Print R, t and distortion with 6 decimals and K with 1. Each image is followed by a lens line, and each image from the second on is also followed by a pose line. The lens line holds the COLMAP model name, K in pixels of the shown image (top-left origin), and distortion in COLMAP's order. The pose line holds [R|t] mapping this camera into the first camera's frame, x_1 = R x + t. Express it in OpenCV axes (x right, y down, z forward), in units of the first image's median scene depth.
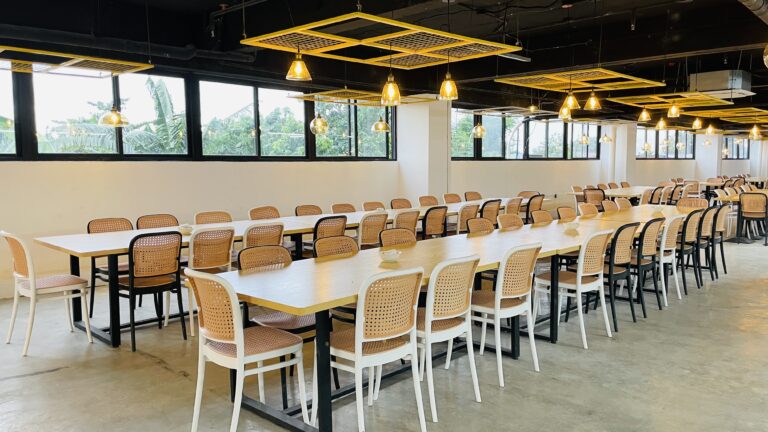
lens RADIAL K [[596.4, 0, 384.1], [0, 596.4, 216.0], [0, 0, 1]] dist [0.054295, -0.054932]
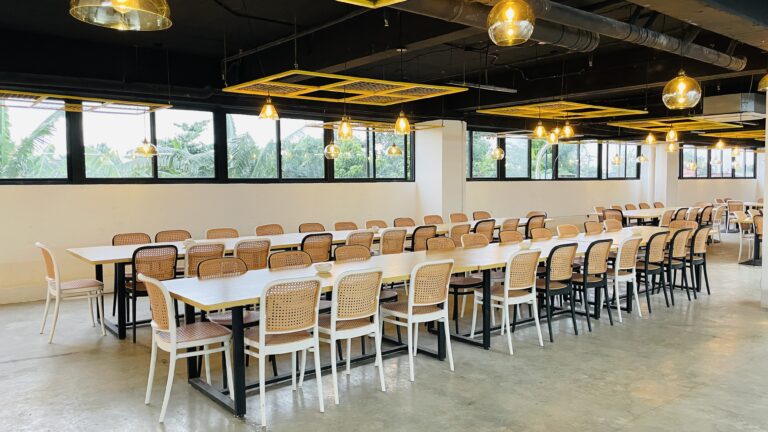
lens RADIAL K [[596.4, 0, 380.4], [0, 596.4, 211.3], [0, 0, 1]] dist [0.054295, -0.054932]
pose [[0.991545, 0.007839, -0.129526, 0.166704], [-0.012314, 0.999353, -0.033787, -0.004854], [0.129178, 0.035096, 0.991000, -0.108841]]
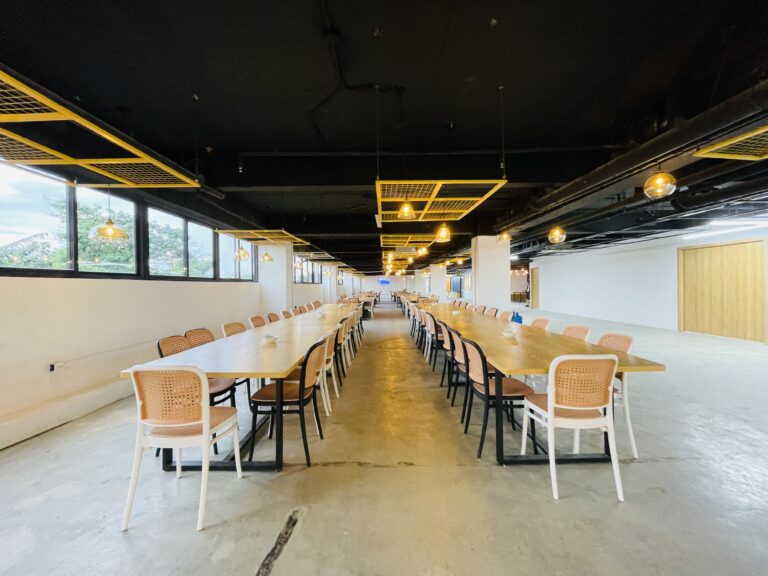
lens RADIAL K [[315.3, 0, 384.5], [0, 315.3, 286.8], [0, 0, 1]] dist [-0.002637, 0.000106]
pose [[0.724533, -0.003332, 0.689232, -0.491488], [0.067799, 0.995483, -0.066459, -0.015873], [-0.685897, 0.094881, 0.721486, 0.377252]]
